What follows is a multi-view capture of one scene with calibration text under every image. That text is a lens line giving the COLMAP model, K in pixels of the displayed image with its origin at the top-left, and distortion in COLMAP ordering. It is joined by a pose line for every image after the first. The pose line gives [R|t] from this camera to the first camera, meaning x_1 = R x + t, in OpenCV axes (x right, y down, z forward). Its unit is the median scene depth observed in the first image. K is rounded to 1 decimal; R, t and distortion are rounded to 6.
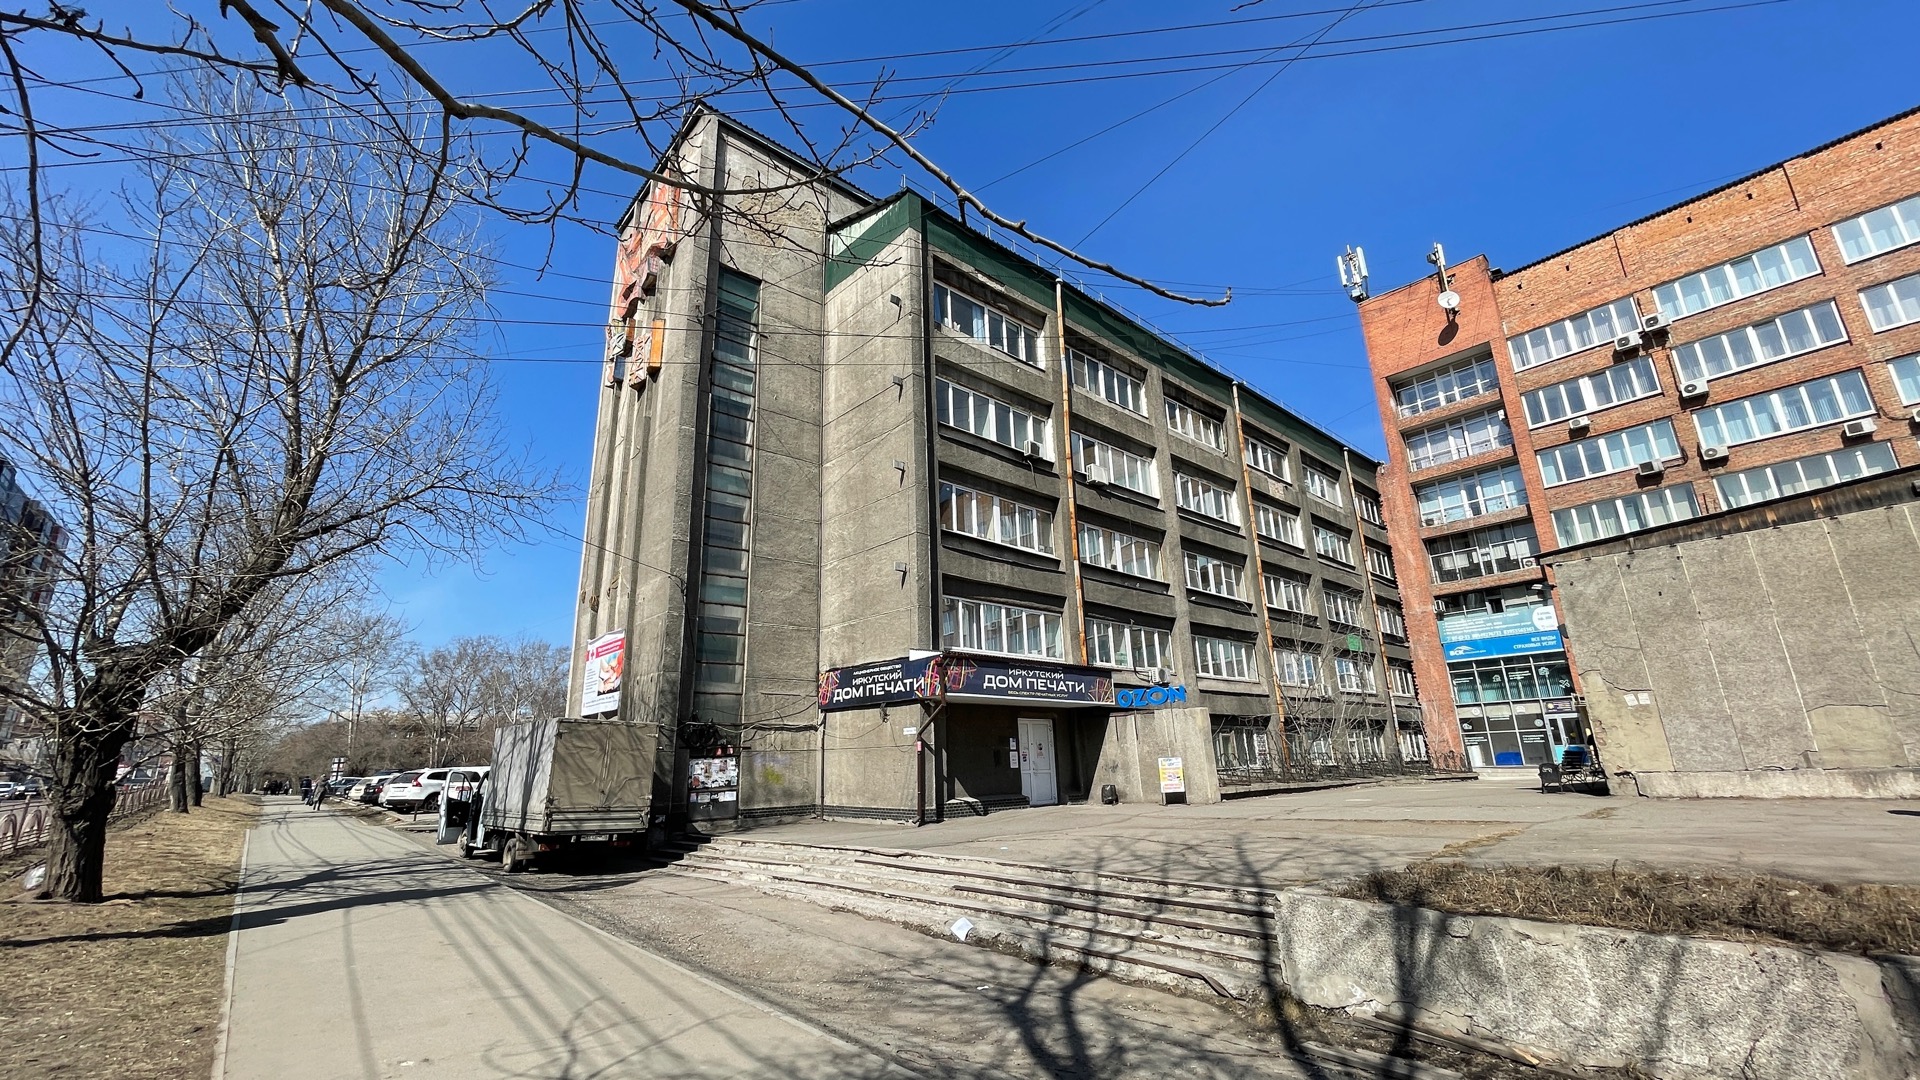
lens RADIAL K [[777.8, 0, 951.6], [0, 777.8, 548.7], [0, 0, 1]] dist [0.002490, -0.000076]
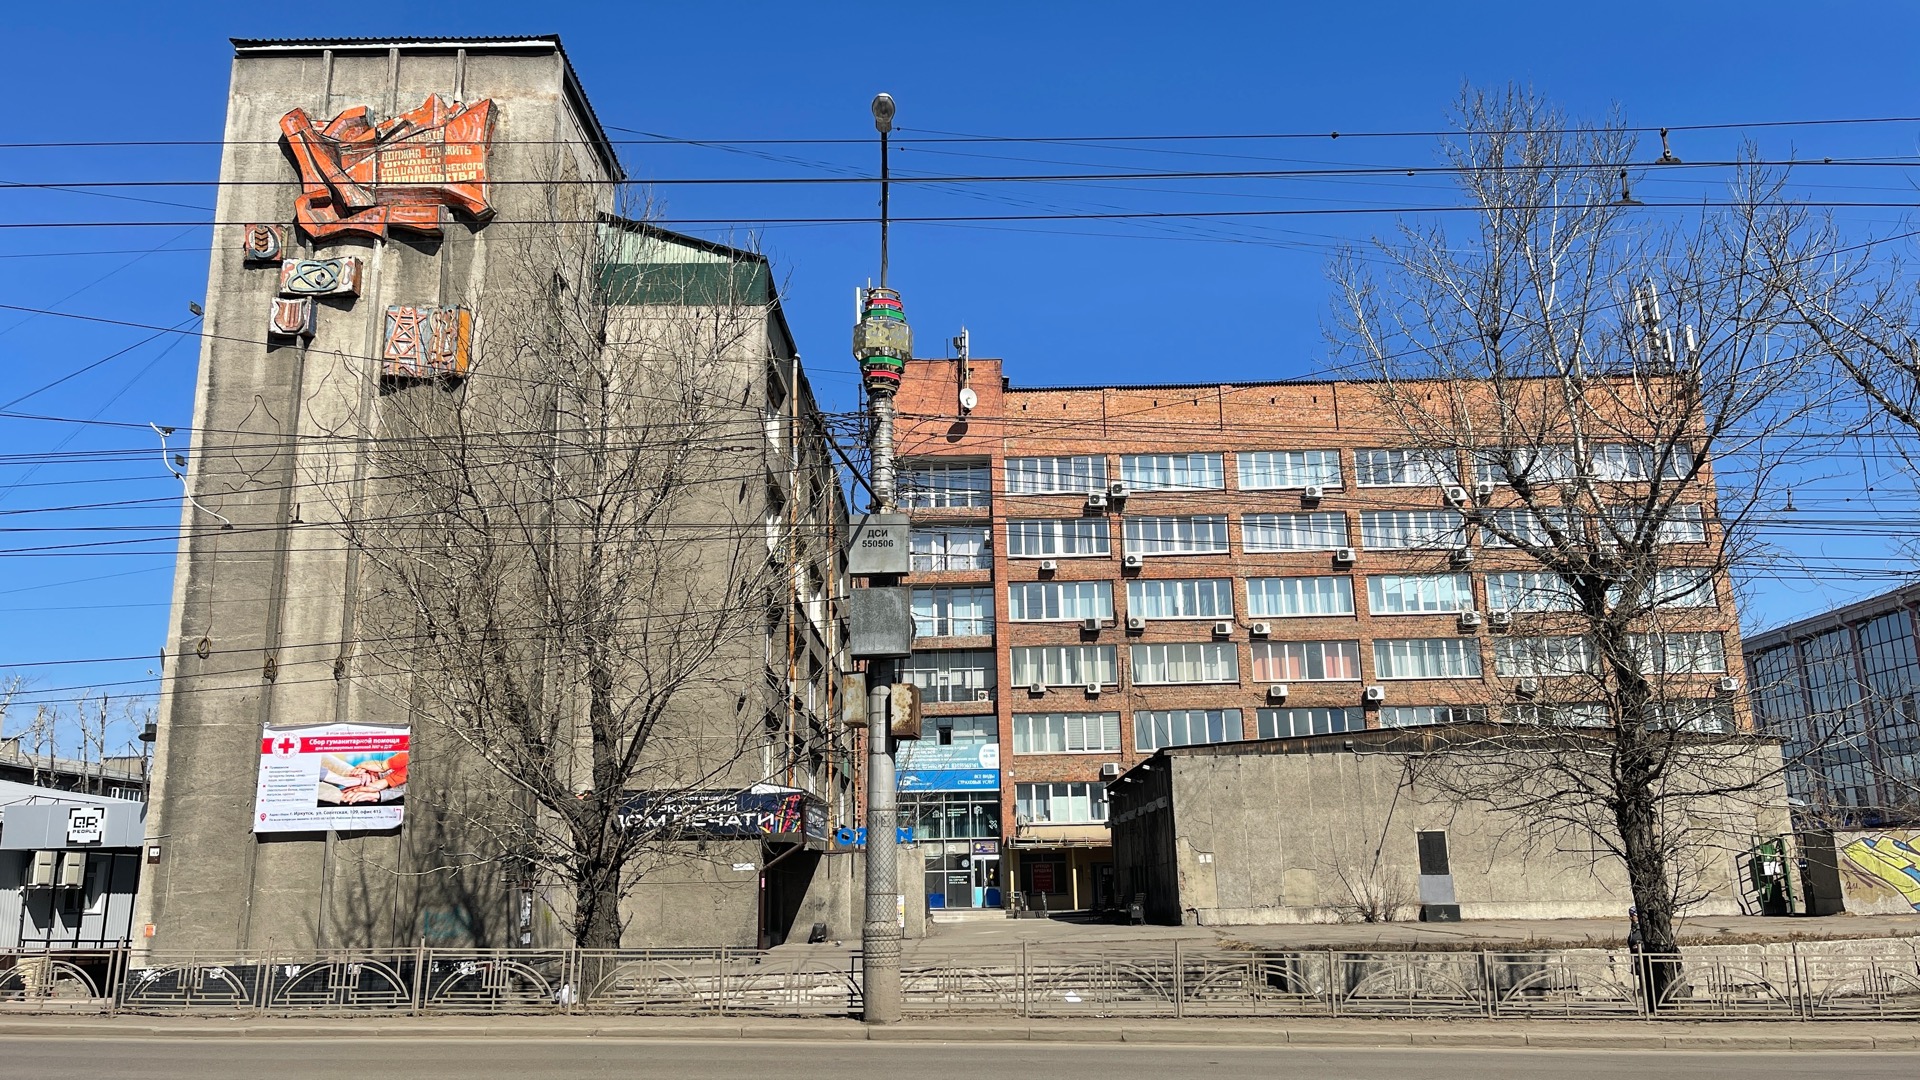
lens RADIAL K [[1441.4, 0, 974.3], [0, 1441.4, 519.4], [0, 0, 1]] dist [0.075540, -0.074807]
pose [[0.664607, 0.196272, 0.720954, -0.989836], [-0.200119, 0.976390, -0.081334, -0.079827], [-0.719896, -0.090221, 0.688193, -0.332794]]
